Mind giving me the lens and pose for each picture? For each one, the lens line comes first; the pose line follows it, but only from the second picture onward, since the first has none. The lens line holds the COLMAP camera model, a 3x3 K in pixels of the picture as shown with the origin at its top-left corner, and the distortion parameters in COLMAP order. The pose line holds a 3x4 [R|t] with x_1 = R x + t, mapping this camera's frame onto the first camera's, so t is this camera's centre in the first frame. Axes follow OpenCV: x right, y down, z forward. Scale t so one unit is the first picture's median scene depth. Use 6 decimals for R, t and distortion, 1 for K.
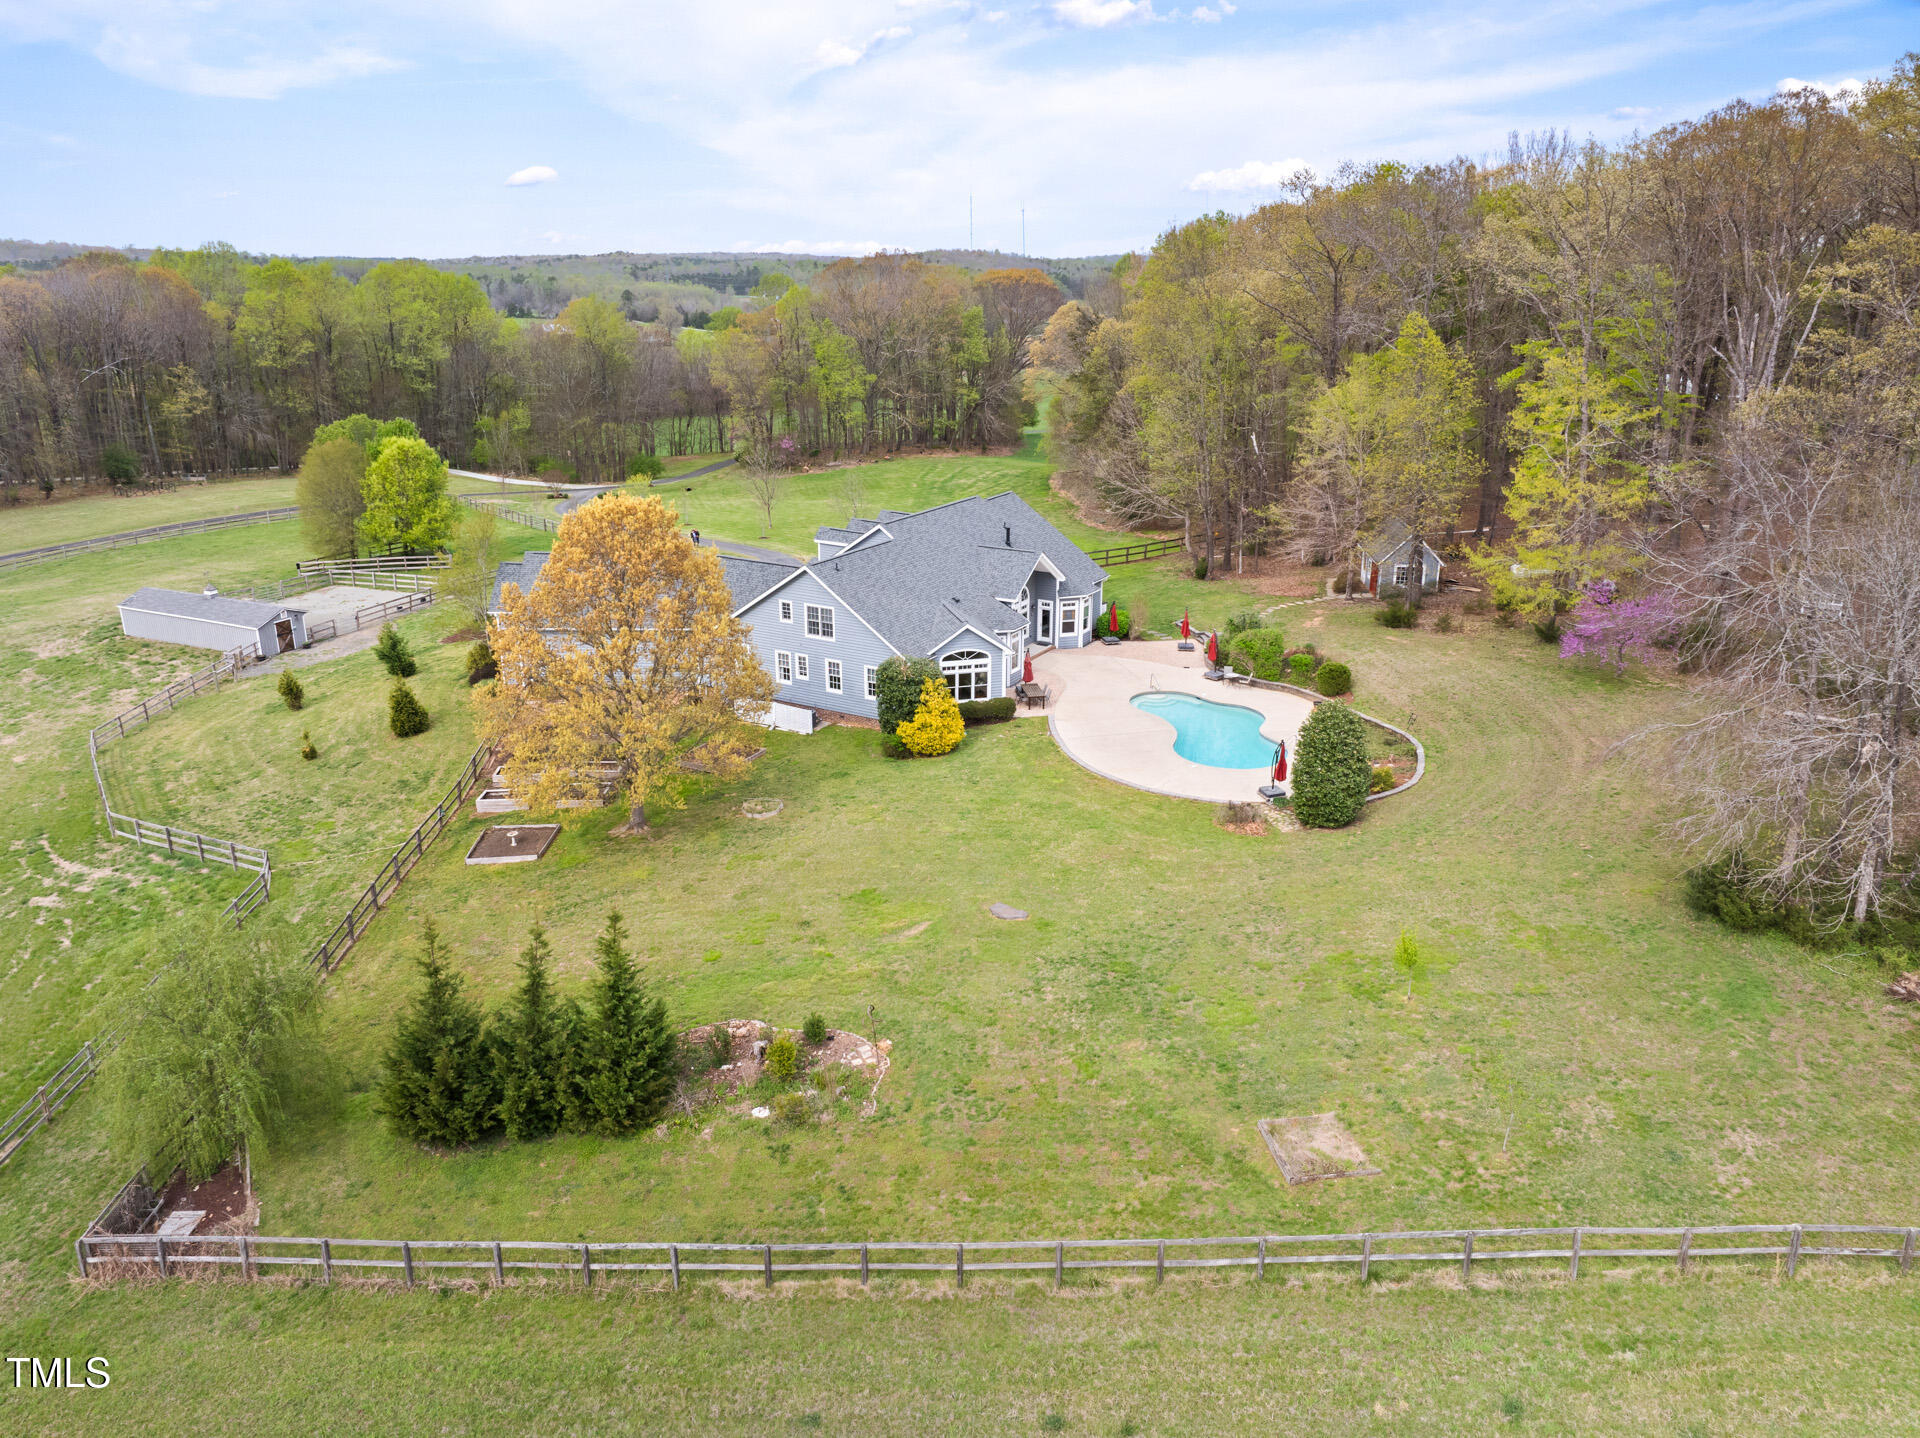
lens RADIAL K [[1343.1, 0, 967.3], [0, 1343.1, 717.7], [0, 0, 1]] dist [-0.040725, 0.008908]
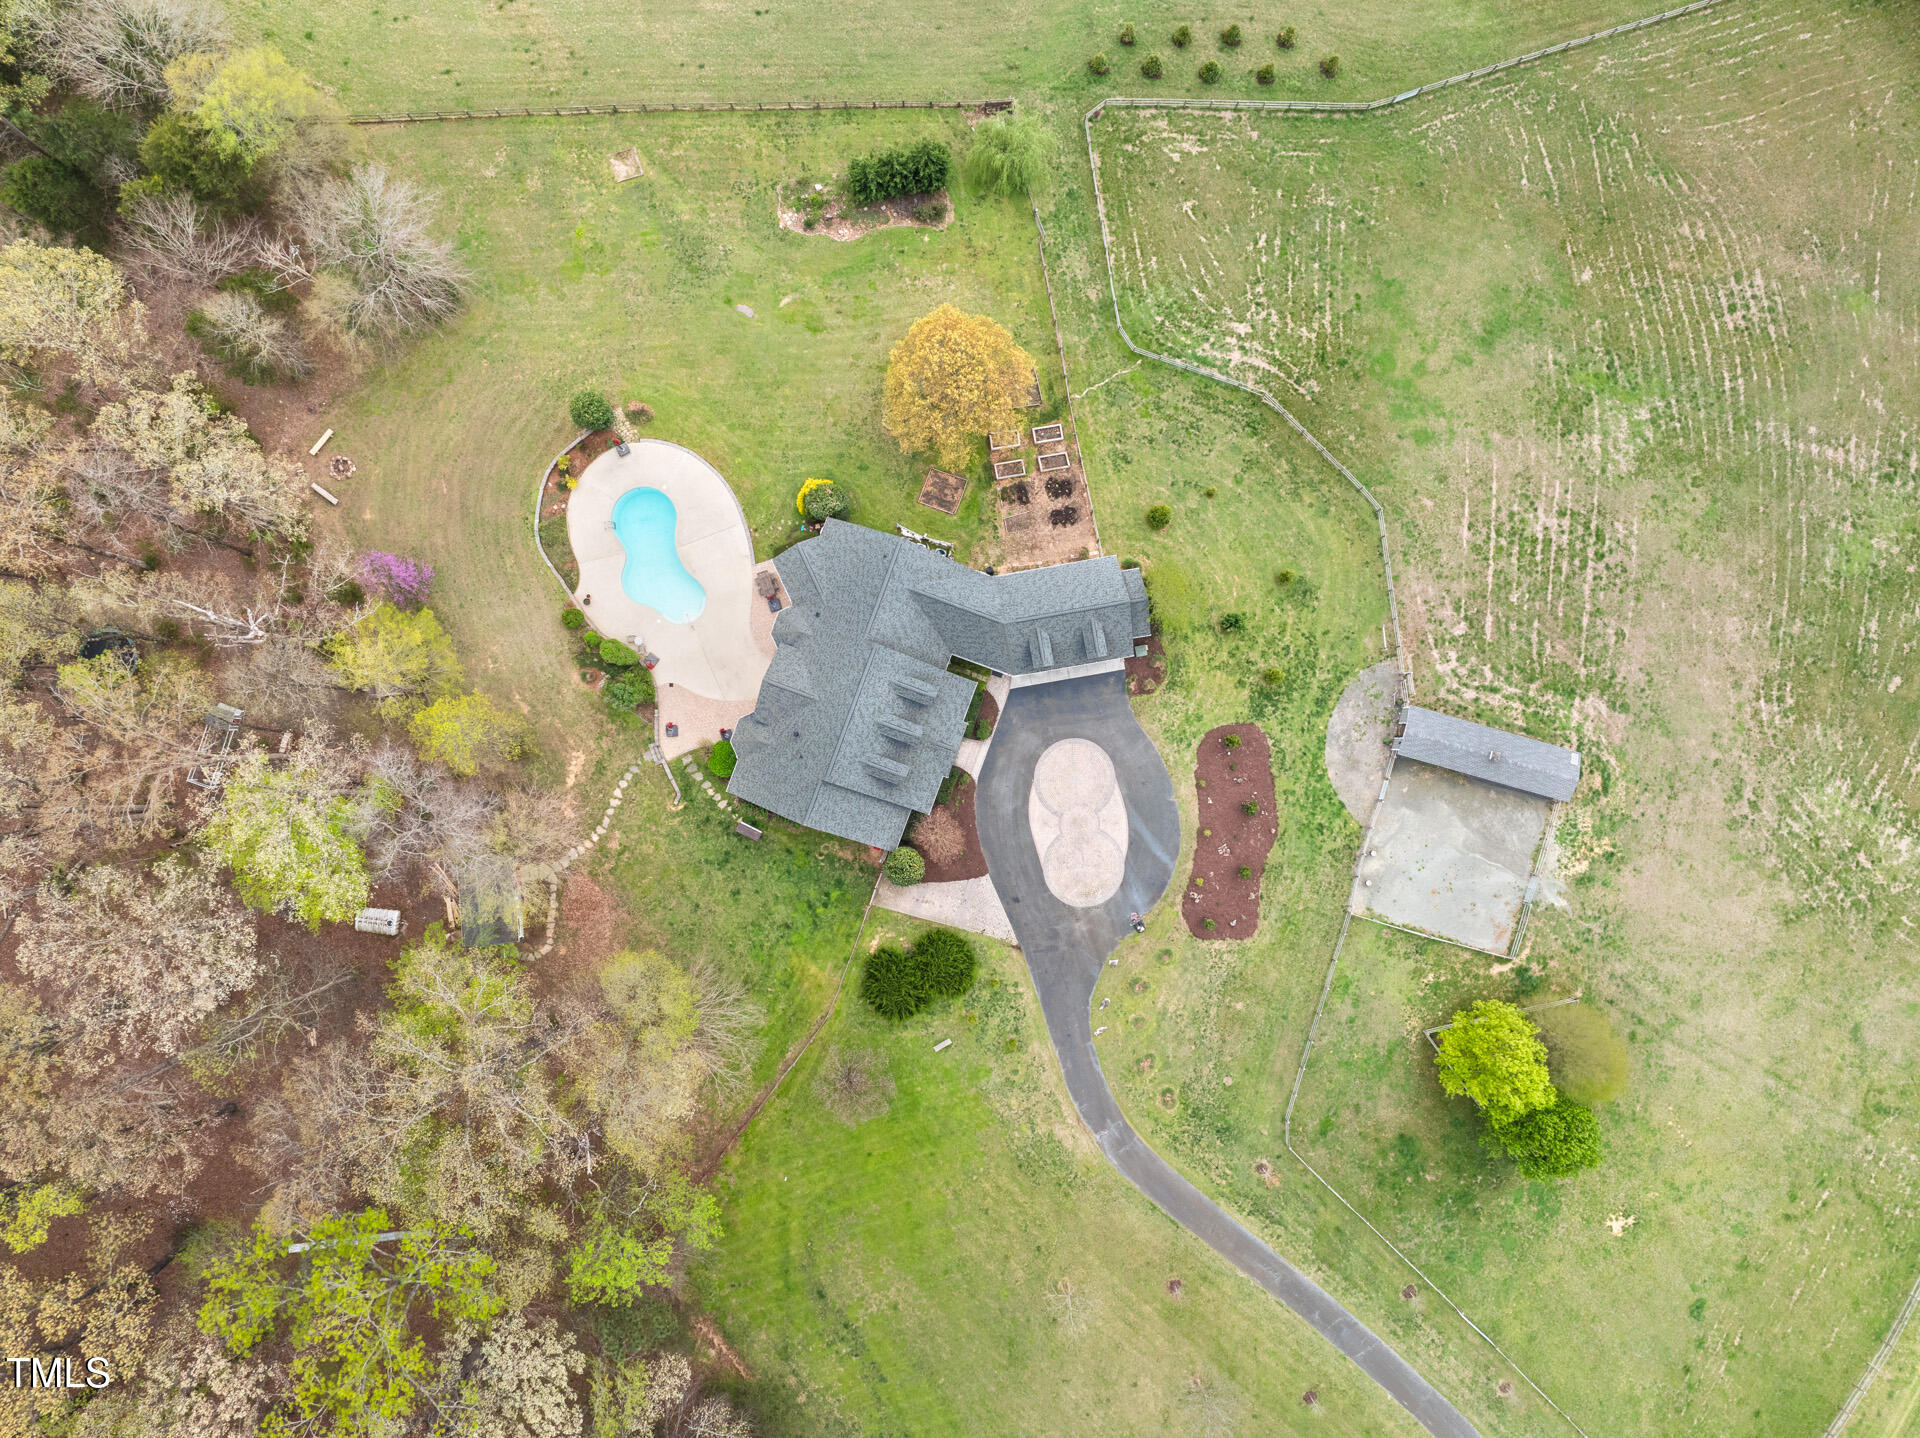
lens RADIAL K [[1343.1, 0, 958.0], [0, 1343.1, 712.6], [0, 0, 1]] dist [-0.040725, 0.008908]
pose [[-0.985164, 0.170741, -0.017276, -0.103140], [-0.067632, -0.293760, 0.953484, -1.368393], [0.157724, 0.940506, 0.300950, 0.621337]]
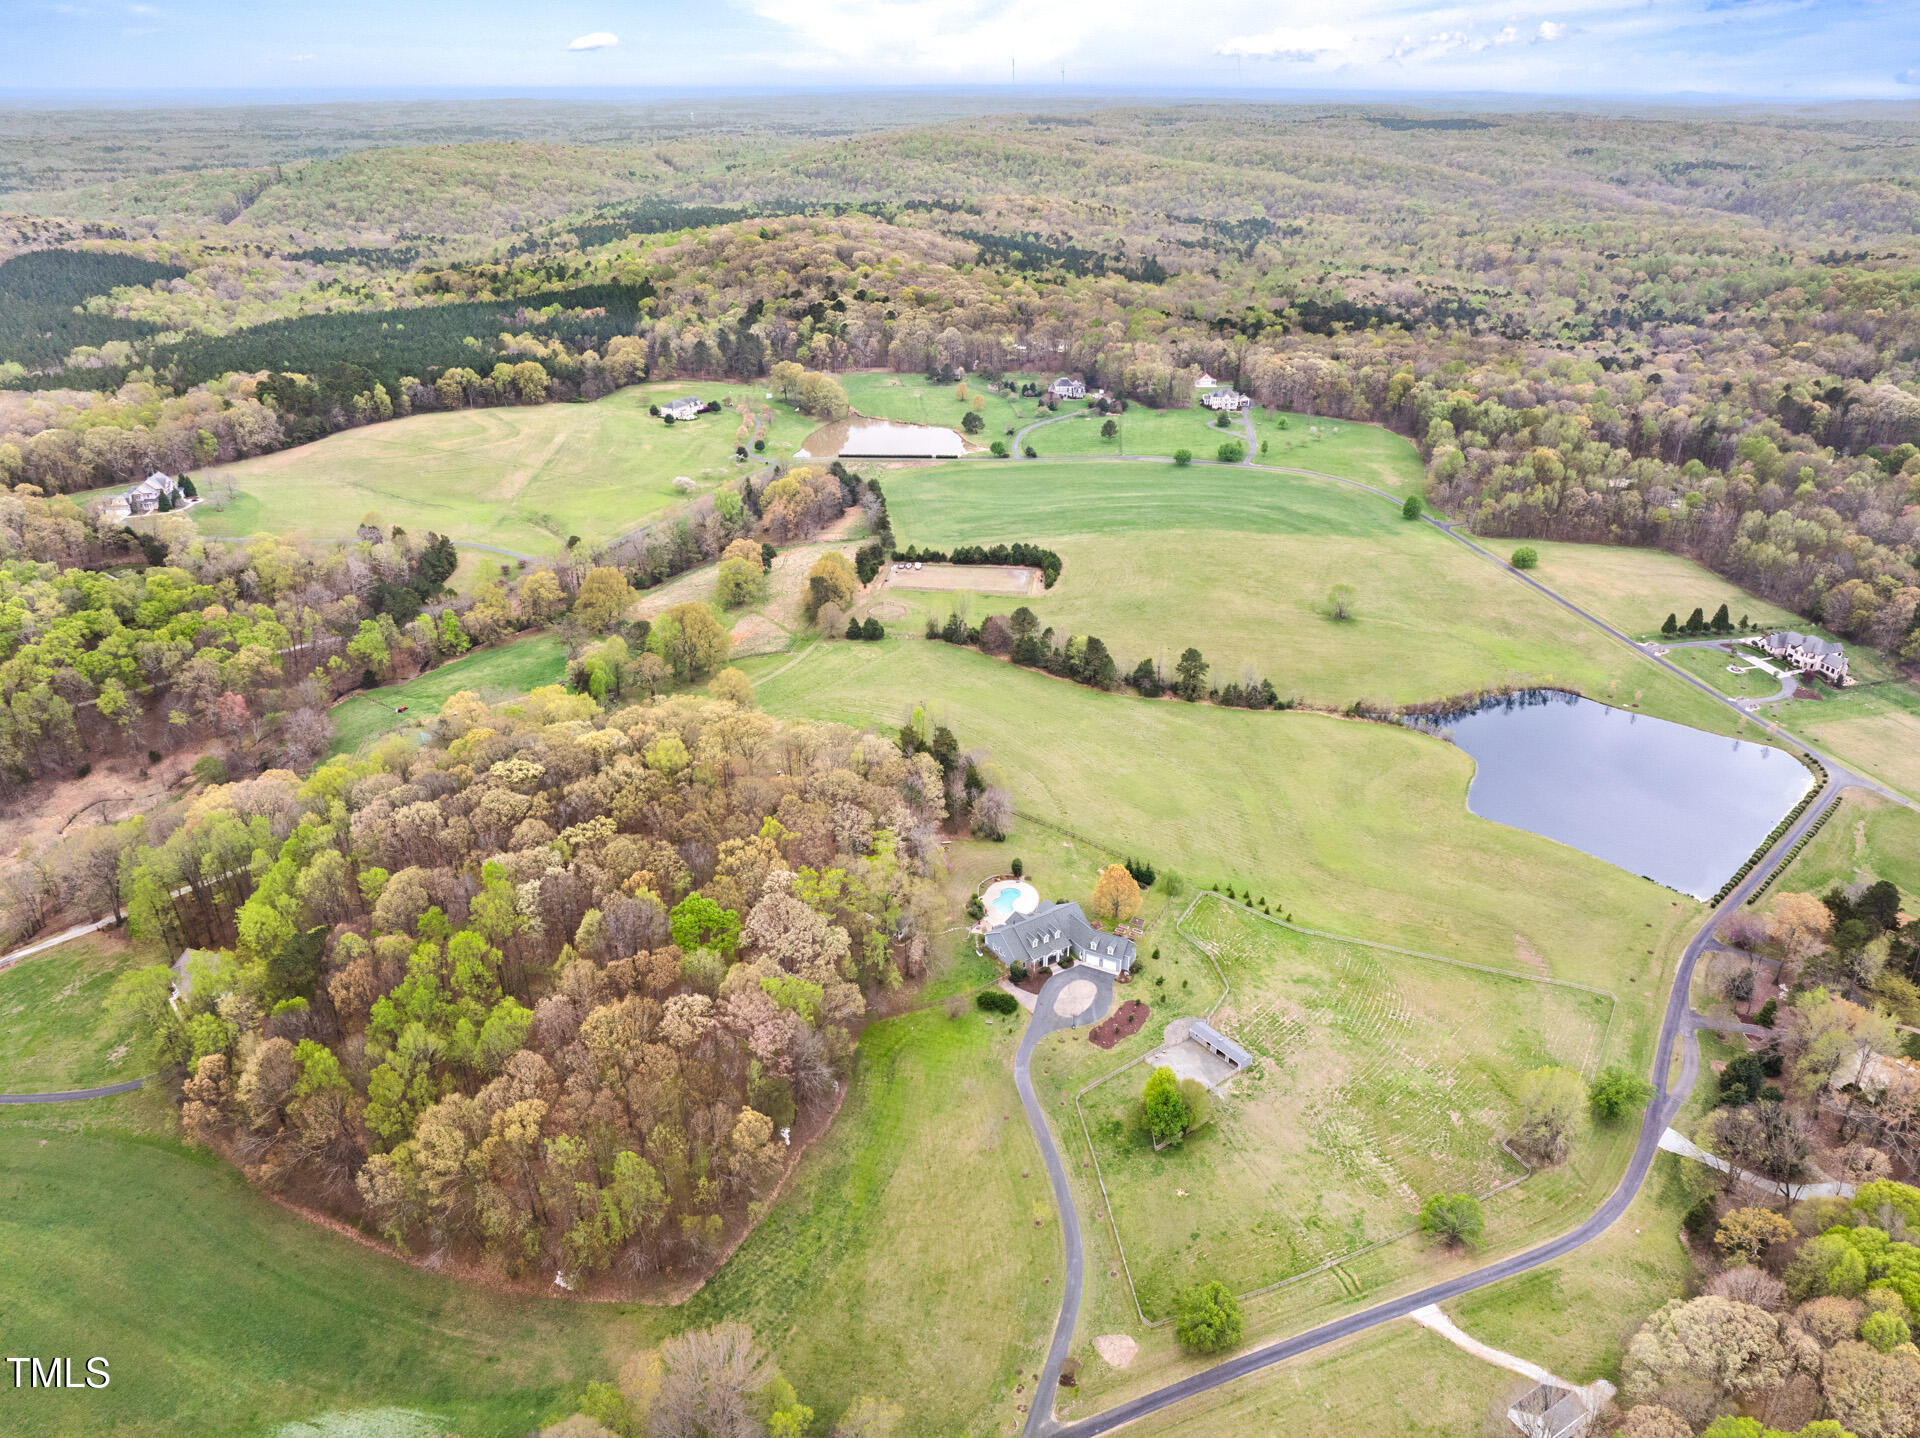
lens RADIAL K [[1343.1, 0, 967.9], [0, 1343.1, 721.8], [0, 0, 1]] dist [-0.040725, 0.008908]
pose [[-0.891595, -0.201462, 0.405550, -1.369232], [0.144522, 0.722153, 0.676468, -3.335343], [-0.429152, 0.661746, -0.614752, 3.163522]]
